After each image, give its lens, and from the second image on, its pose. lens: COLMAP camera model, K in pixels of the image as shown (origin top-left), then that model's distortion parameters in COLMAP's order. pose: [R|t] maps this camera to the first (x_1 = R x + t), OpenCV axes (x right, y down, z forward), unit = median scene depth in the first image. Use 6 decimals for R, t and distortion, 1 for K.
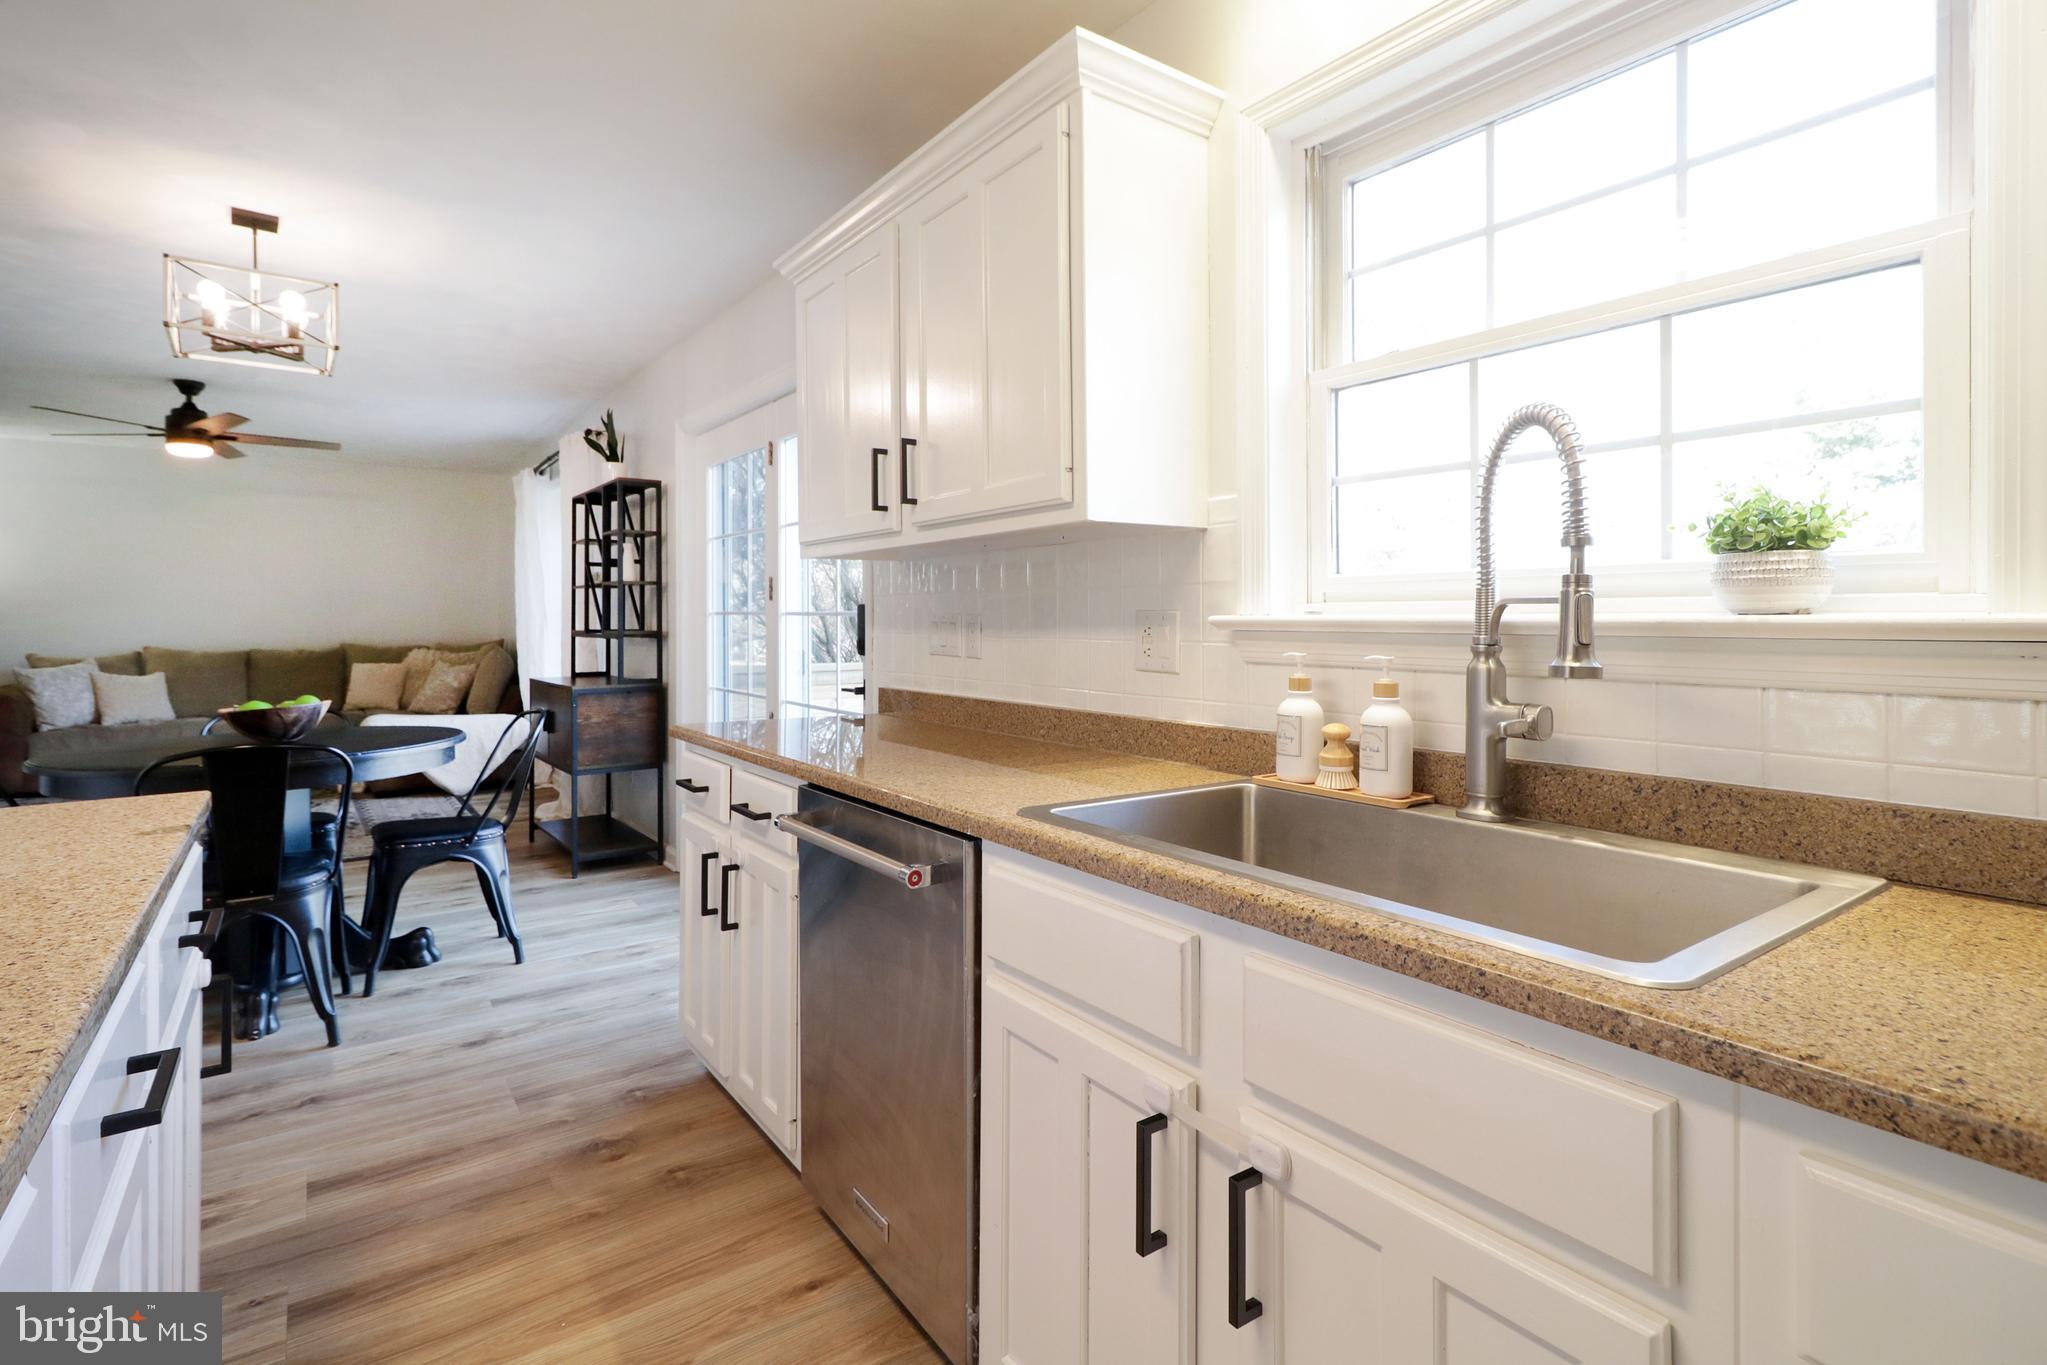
lens RADIAL K [[987.9, 0, 1021.0], [0, 987.9, 624.9], [0, 0, 1]] dist [0.003643, 0.000830]
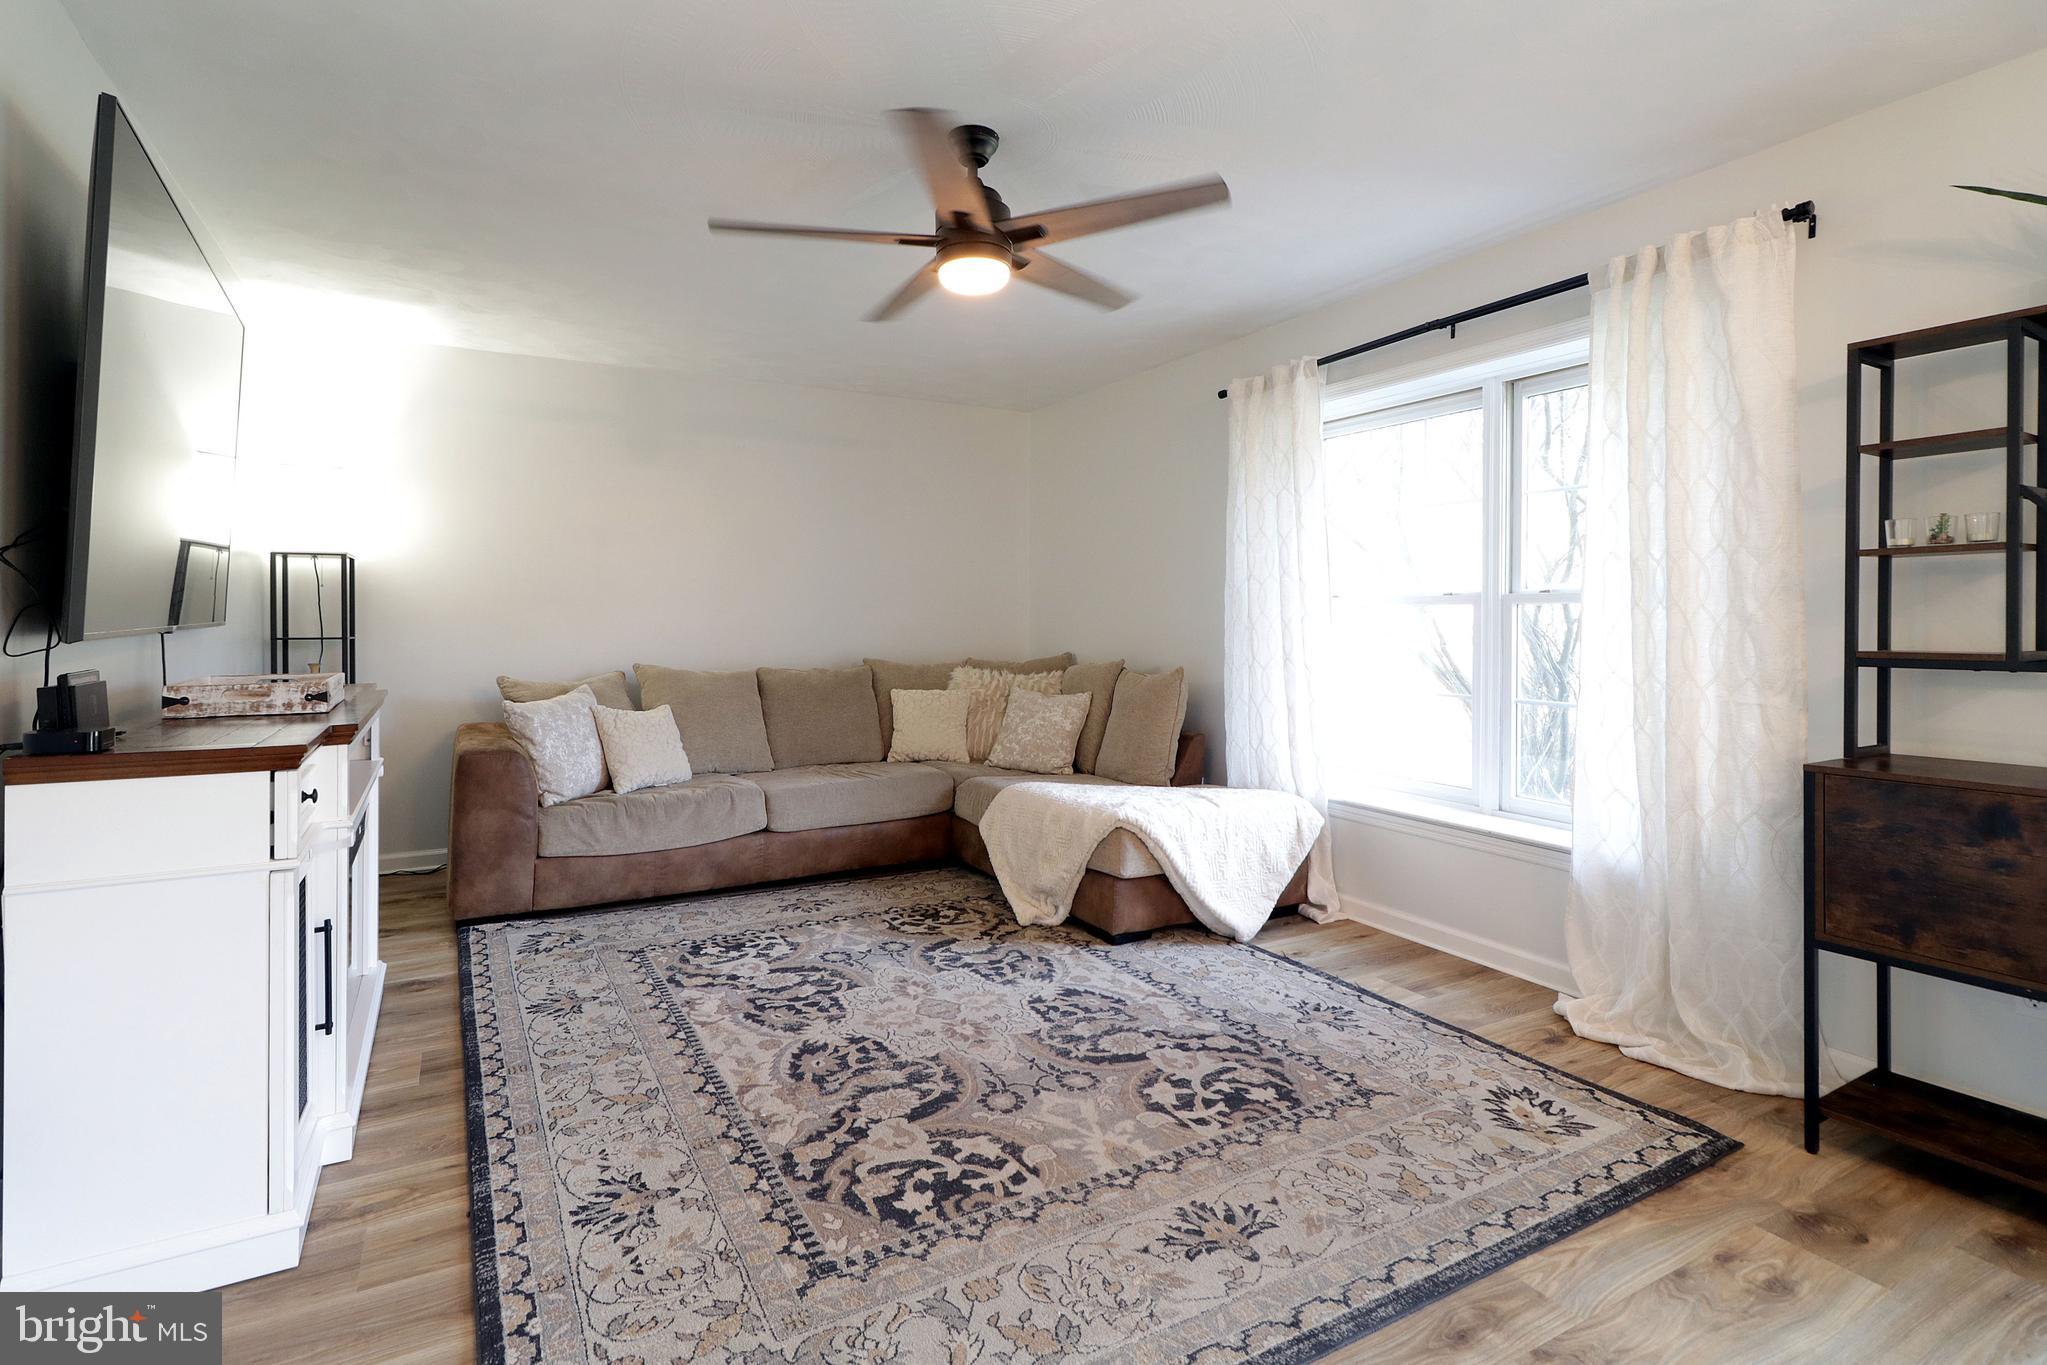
lens RADIAL K [[987.9, 0, 1021.0], [0, 987.9, 624.9], [0, 0, 1]] dist [0.003643, 0.000830]
pose [[0.993724, 0.003410, -0.111808, -0.598747], [-0.003922, 0.999983, -0.004357, -0.002058], [0.111791, 0.004768, 0.993720, 0.409371]]
